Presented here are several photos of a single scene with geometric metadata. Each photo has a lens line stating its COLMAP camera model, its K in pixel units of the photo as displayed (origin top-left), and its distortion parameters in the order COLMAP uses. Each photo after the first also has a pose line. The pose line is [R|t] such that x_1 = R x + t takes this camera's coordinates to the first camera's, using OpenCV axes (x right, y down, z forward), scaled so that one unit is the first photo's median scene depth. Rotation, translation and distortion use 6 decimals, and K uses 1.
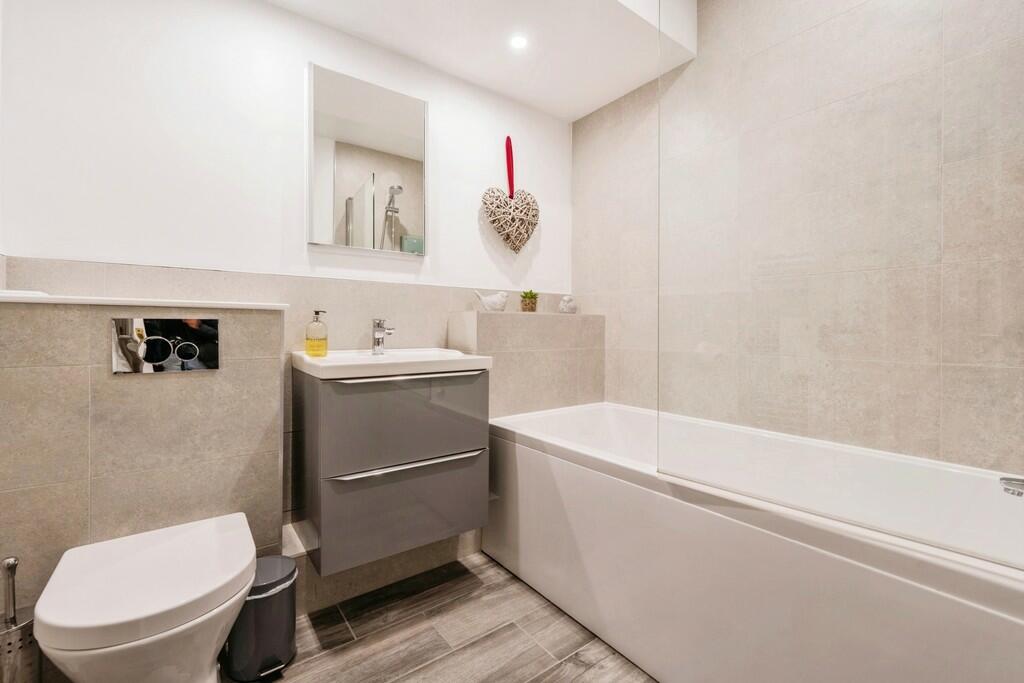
lens RADIAL K [[416.6, 0, 512.0], [0, 416.6, 341.5], [0, 0, 1]] dist [0.000778, 0.000019]
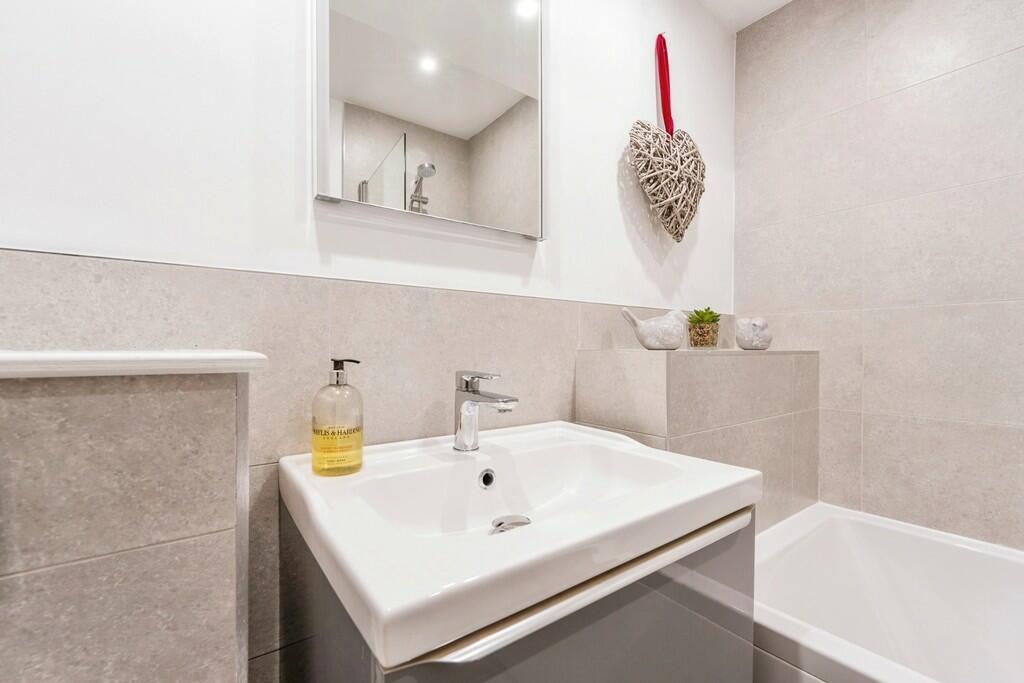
lens RADIAL K [[415.1, 0, 491.3], [0, 415.1, 363.6], [0, 0, 1]] dist [-0.002007, -0.000171]
pose [[0.999468, 0.002764, -0.032503, -0.235641], [-0.002412, 0.999938, 0.010879, -0.057196], [0.032531, -0.010794, 0.999412, 0.462400]]
